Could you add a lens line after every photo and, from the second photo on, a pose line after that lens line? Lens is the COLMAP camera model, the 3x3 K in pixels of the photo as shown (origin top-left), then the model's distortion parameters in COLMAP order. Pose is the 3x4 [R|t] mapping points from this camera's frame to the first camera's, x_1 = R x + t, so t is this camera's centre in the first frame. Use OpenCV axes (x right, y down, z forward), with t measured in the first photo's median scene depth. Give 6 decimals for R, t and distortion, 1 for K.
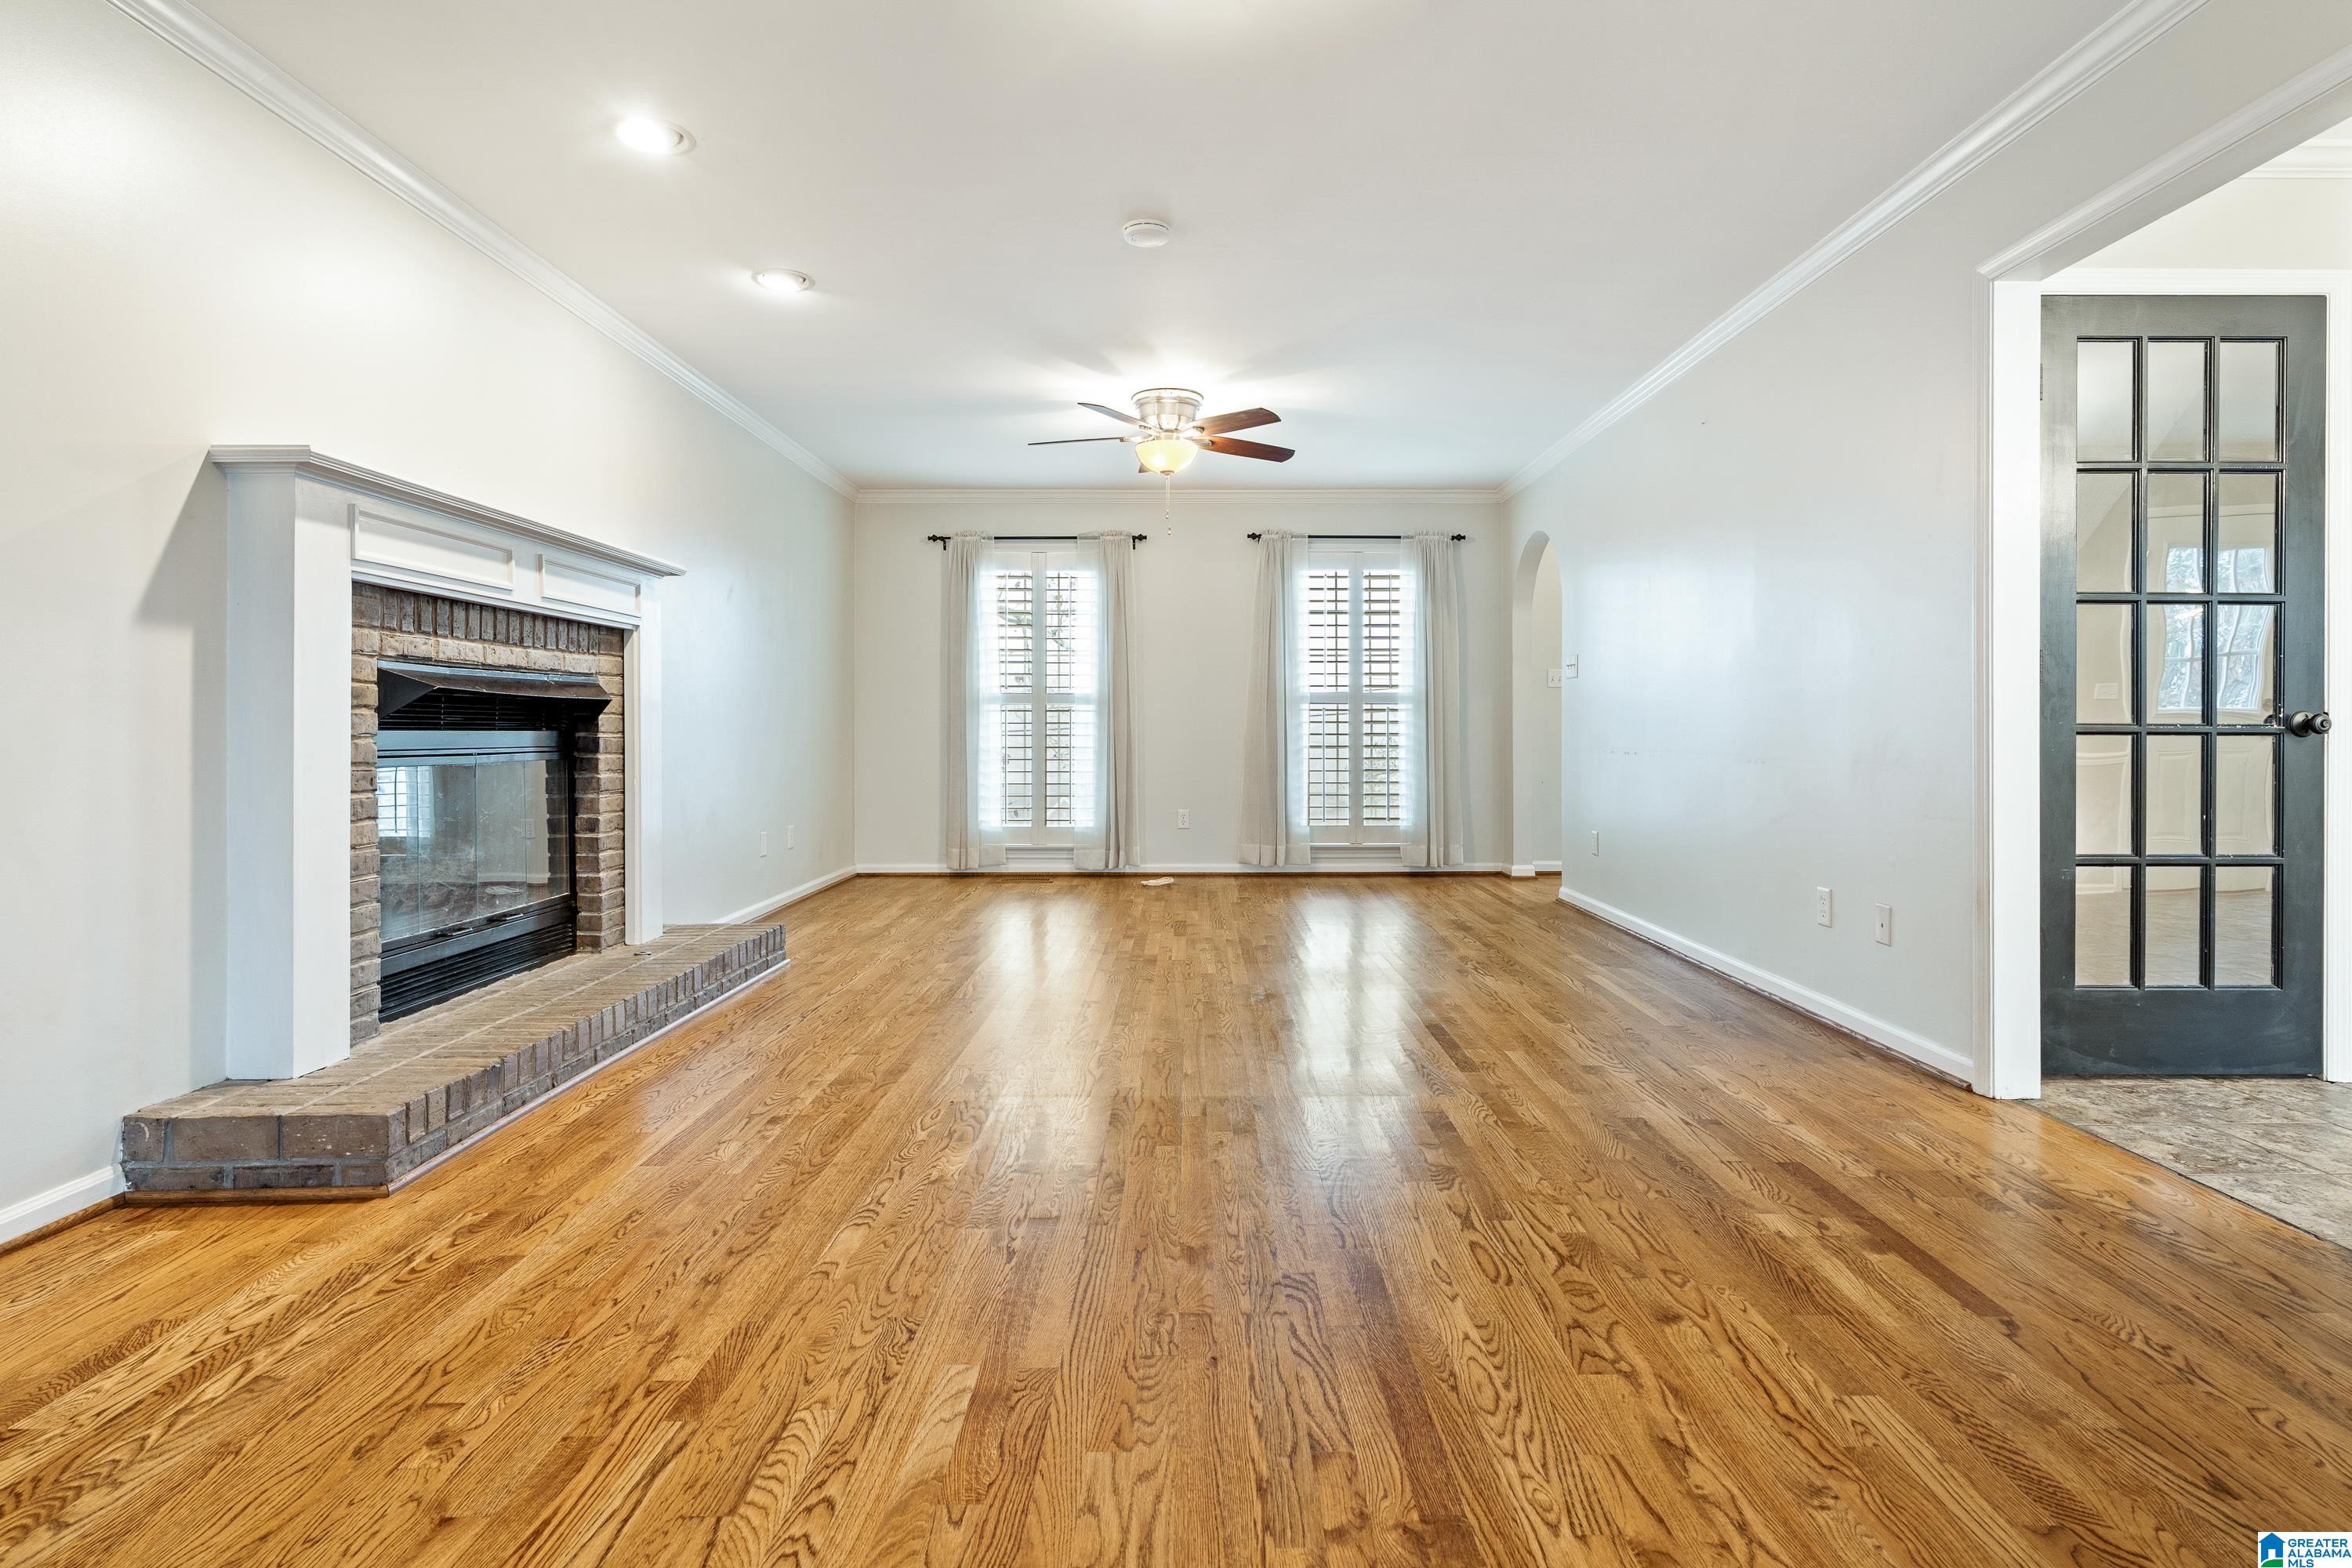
lens RADIAL K [[1147.5, 0, 1227.0], [0, 1147.5, 734.3], [0, 0, 1]] dist [-0.012741, 0.002467]
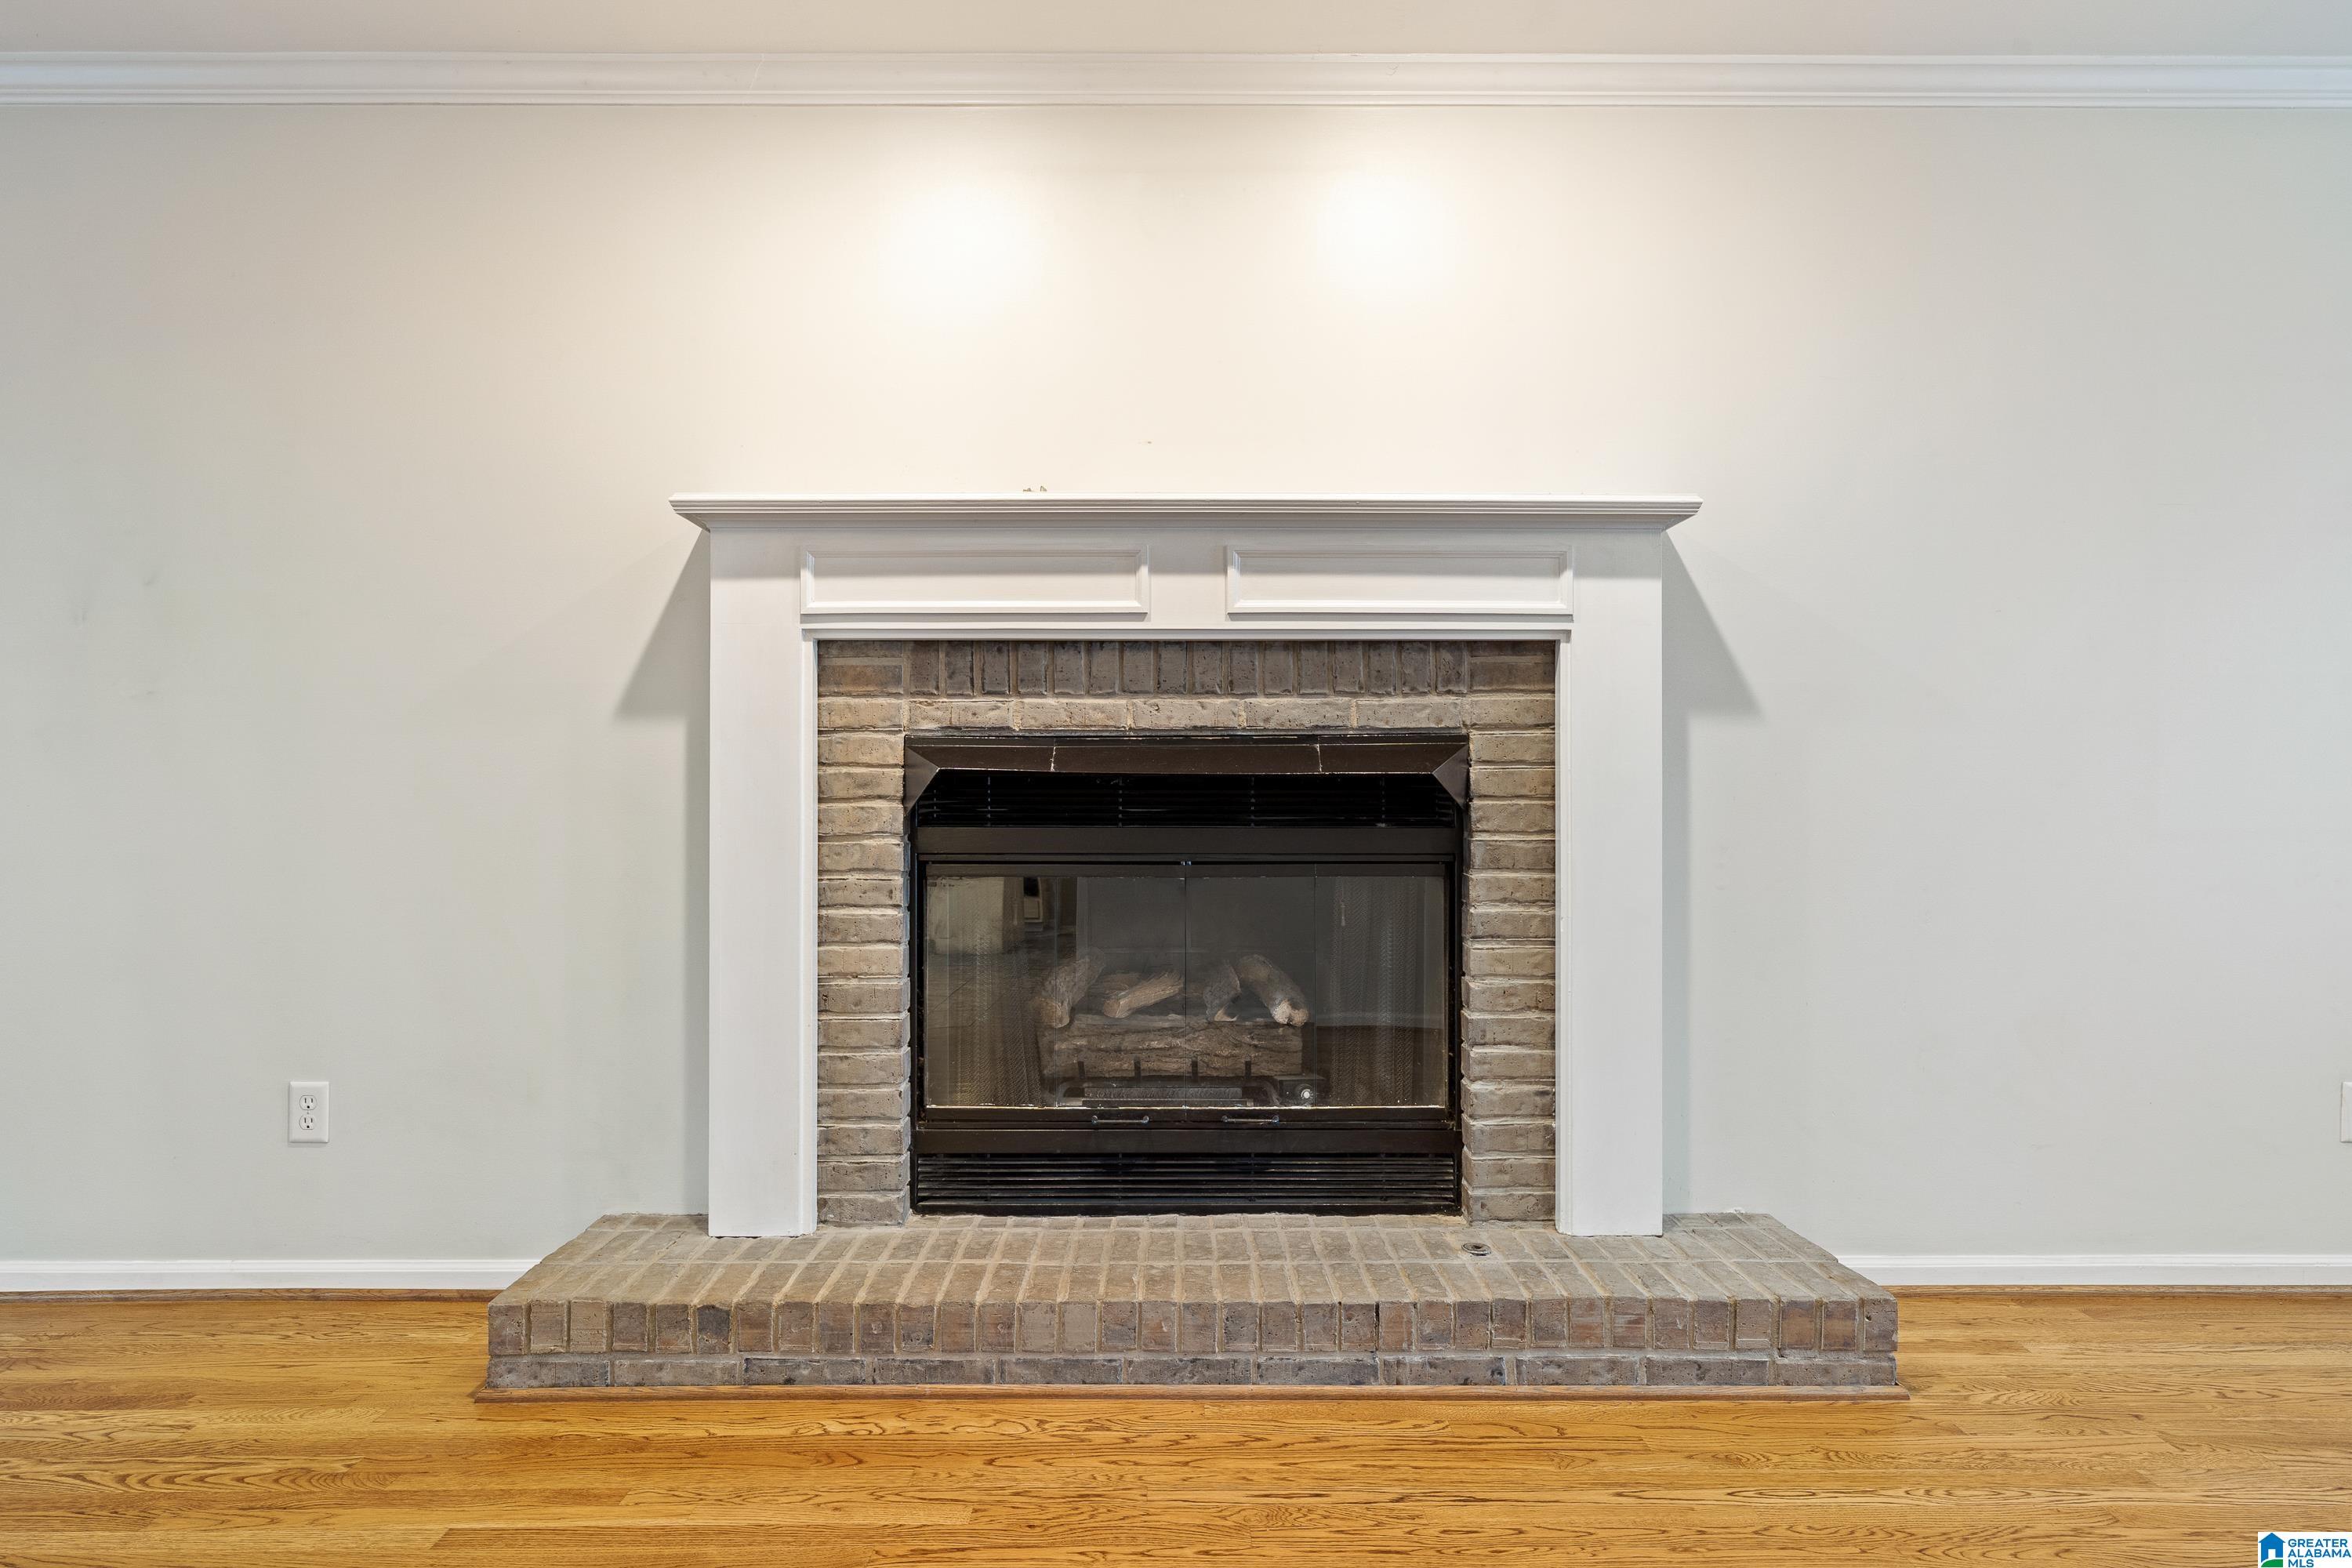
lens RADIAL K [[1499.0, 0, 1180.2], [0, 1499.0, 797.0], [0, 0, 1]] dist [-0.007684, 0.004366]
pose [[-0.016236, 0.000183, -0.999868, 0.275101], [-0.004811, 0.999988, 0.000261, -0.026681], [0.999857, 0.004814, -0.016235, 1.270114]]
